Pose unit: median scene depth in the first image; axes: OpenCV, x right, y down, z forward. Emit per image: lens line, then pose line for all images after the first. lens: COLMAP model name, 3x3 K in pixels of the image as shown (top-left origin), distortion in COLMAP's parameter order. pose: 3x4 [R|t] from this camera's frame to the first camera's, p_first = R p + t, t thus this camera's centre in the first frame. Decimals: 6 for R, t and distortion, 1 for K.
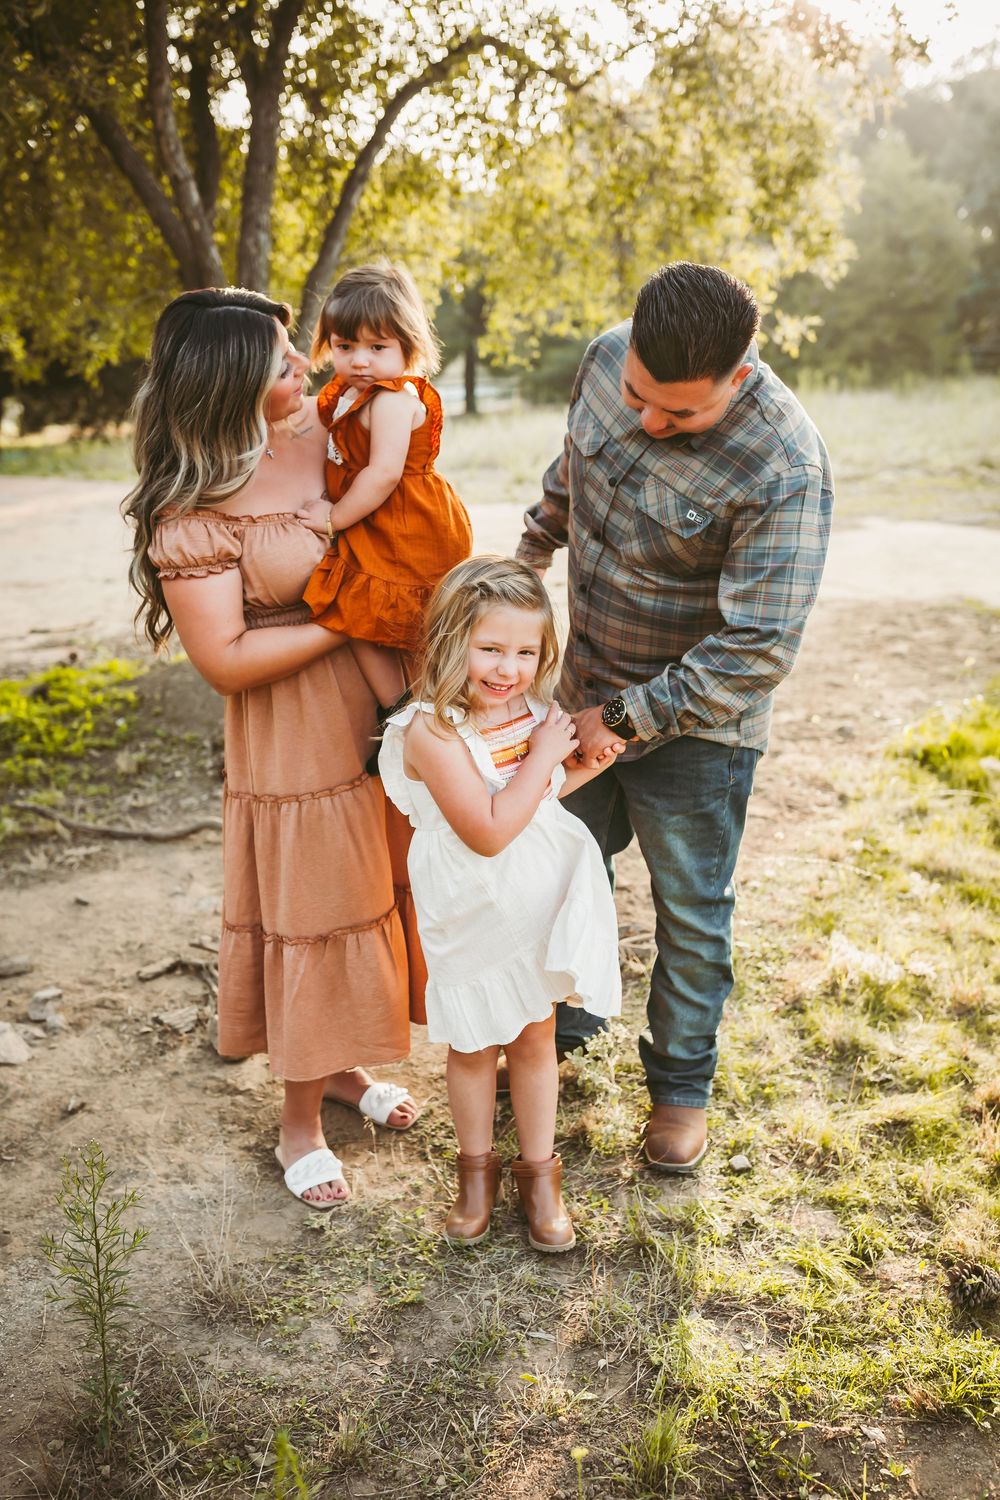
lens RADIAL K [[1471.7, 0, 501.4], [0, 1471.7, 685.5], [0, 0, 1]] dist [-0.002818, -0.003578]
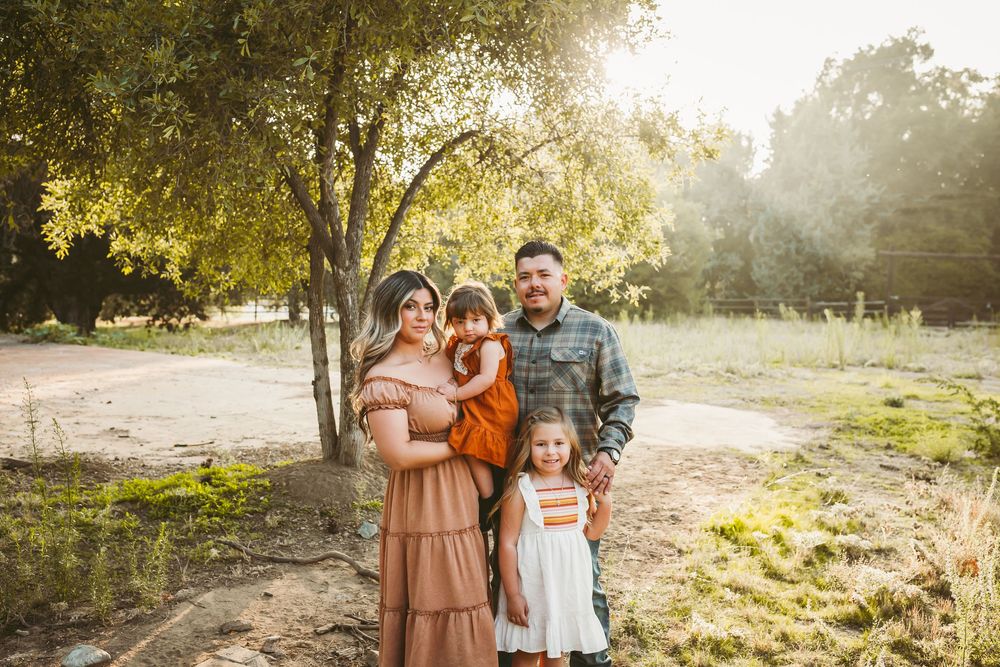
lens RADIAL K [[951.2, 0, 503.4], [0, 951.2, 318.2], [0, 0, 1]] dist [-0.012241, -0.000909]
pose [[0.994543, 0.051702, 0.090613, -0.101883], [-0.033634, 0.981086, -0.190626, 0.023361], [-0.098755, 0.186538, 0.977472, -0.173401]]
